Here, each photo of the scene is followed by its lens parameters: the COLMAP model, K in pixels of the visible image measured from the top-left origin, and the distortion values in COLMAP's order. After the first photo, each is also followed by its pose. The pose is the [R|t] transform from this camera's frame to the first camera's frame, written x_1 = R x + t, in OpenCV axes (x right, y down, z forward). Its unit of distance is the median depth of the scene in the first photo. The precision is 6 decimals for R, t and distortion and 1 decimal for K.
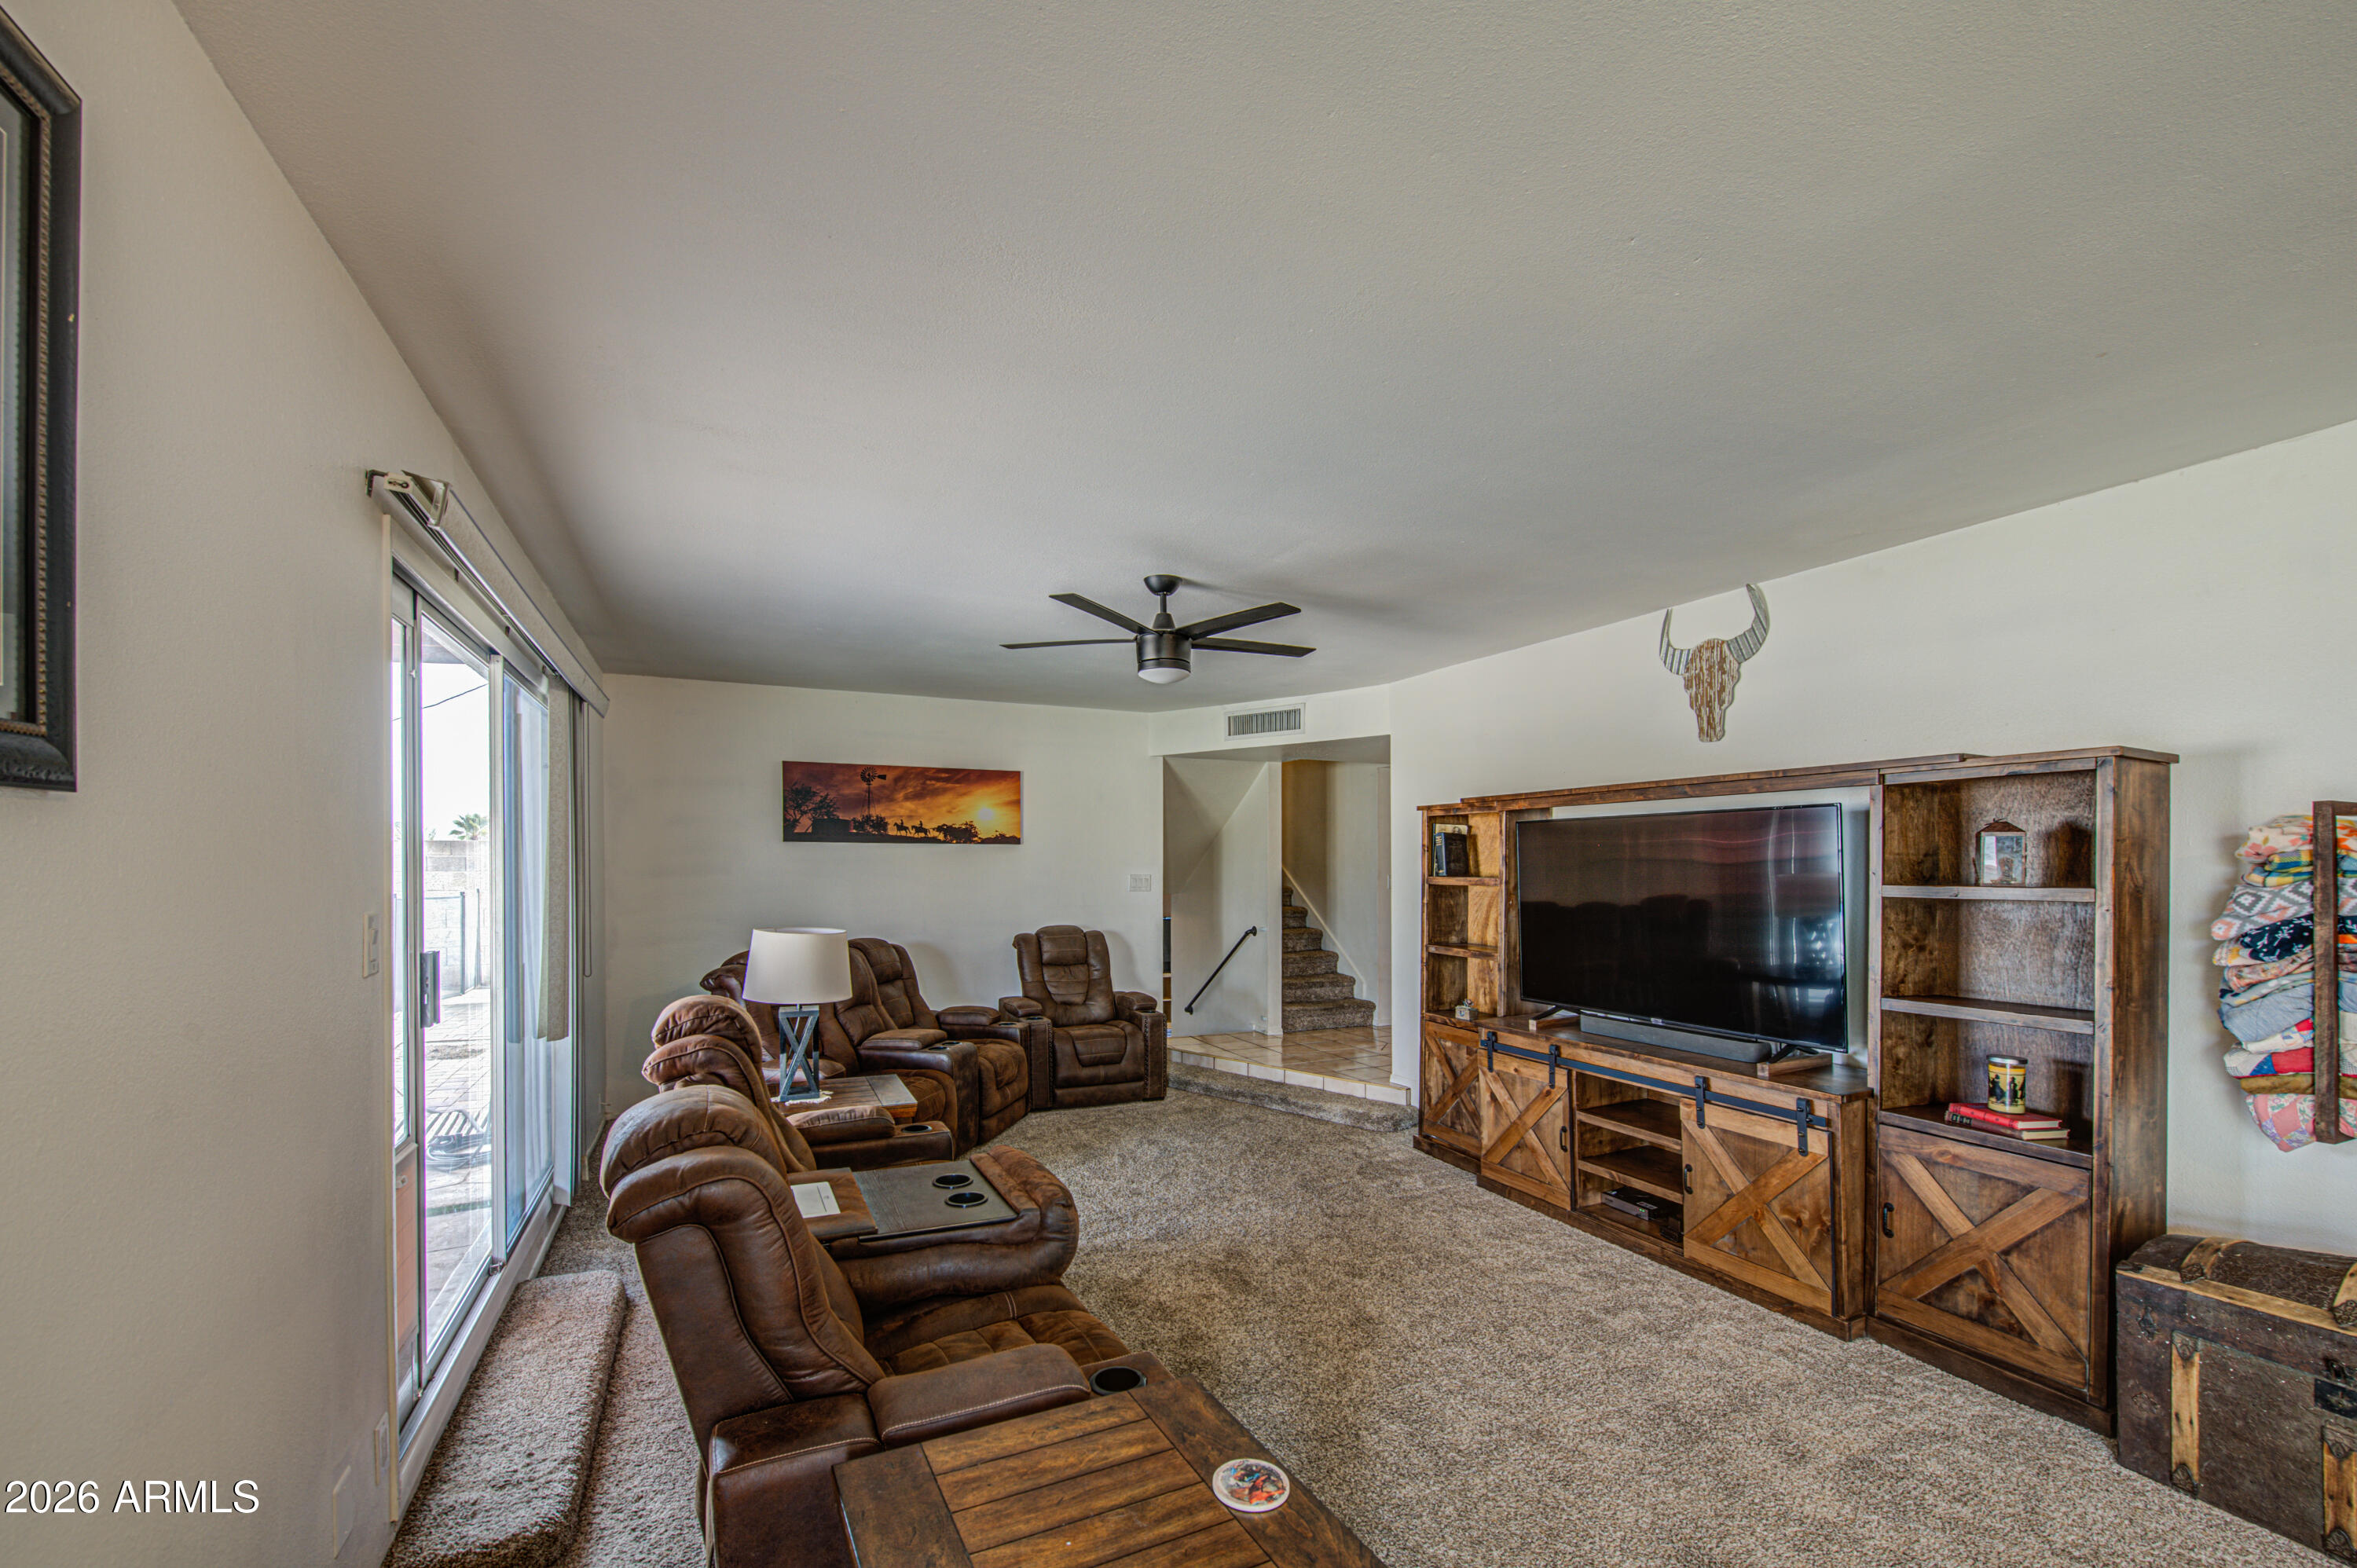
lens RADIAL K [[1000.2, 0, 1202.4], [0, 1000.2, 879.6], [0, 0, 1]] dist [0.015917, -0.003805]
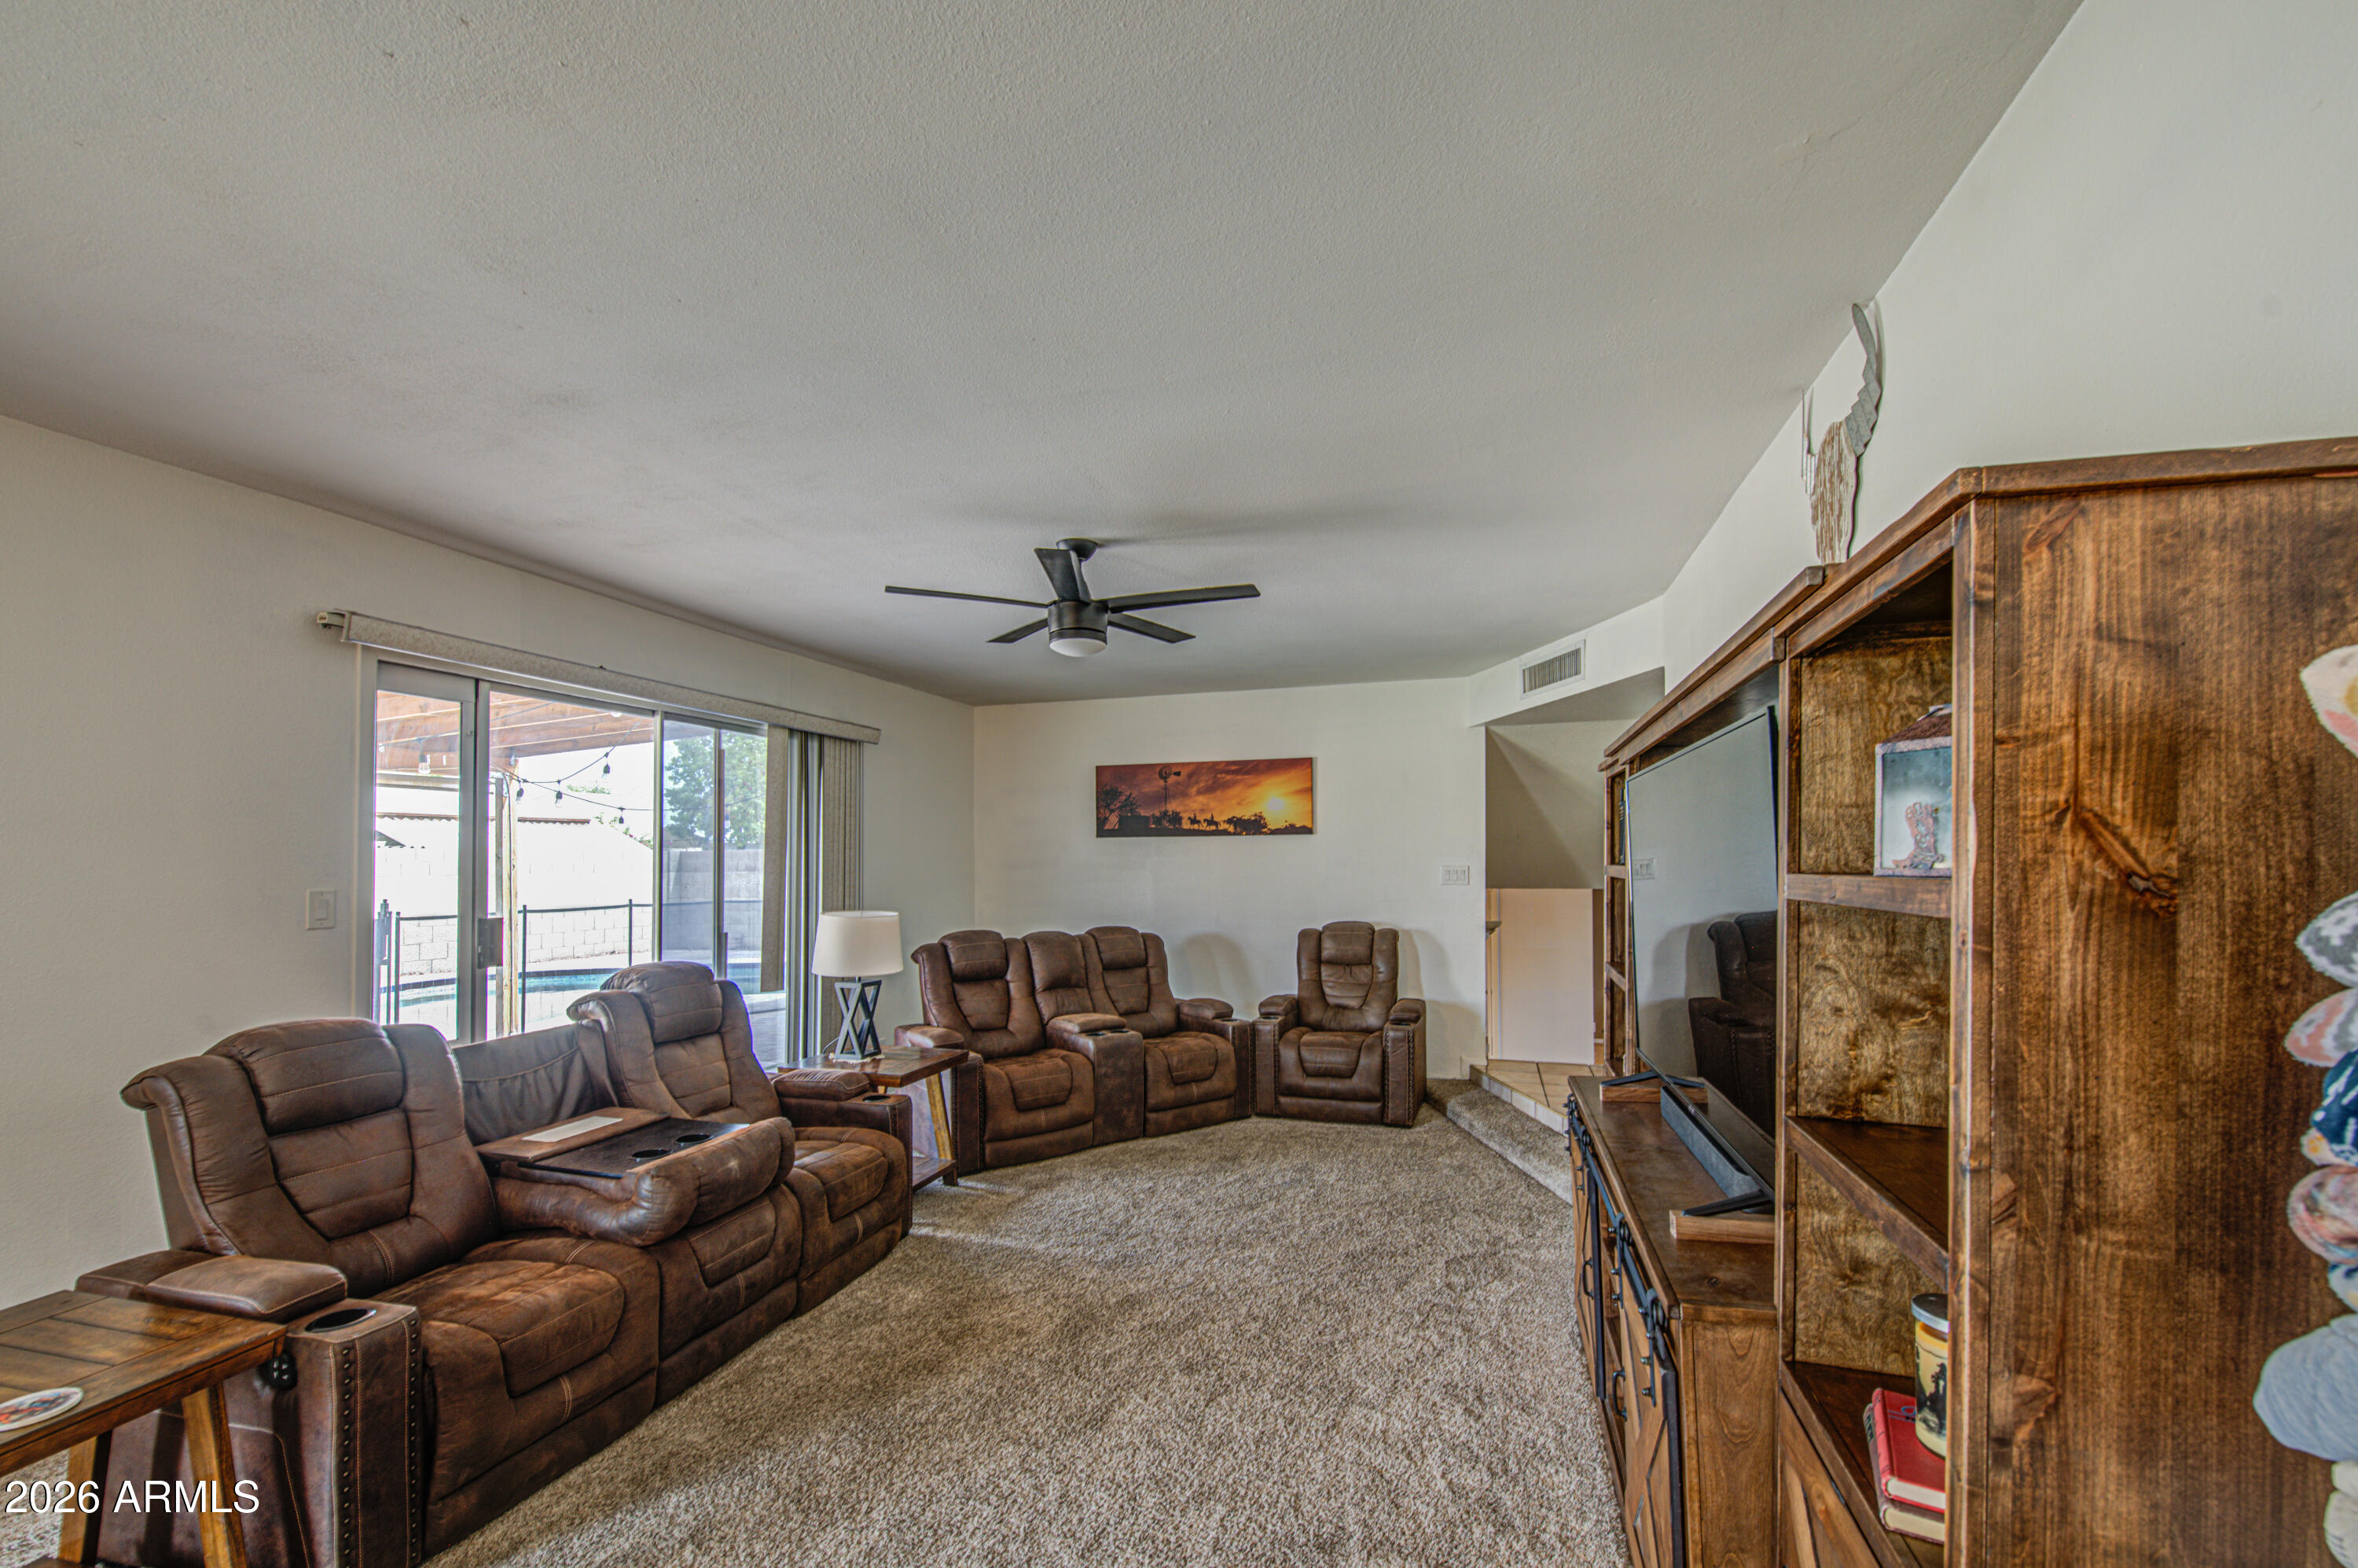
lens RADIAL K [[1000.7, 0, 1186.0], [0, 1000.7, 851.8], [0, 0, 1]] dist [0.015917, -0.003805]
pose [[0.733829, -0.014698, -0.679175, 0.392553], [-0.001136, 0.999738, -0.022863, 0.003329], [0.679333, 0.017549, 0.733620, 0.232700]]
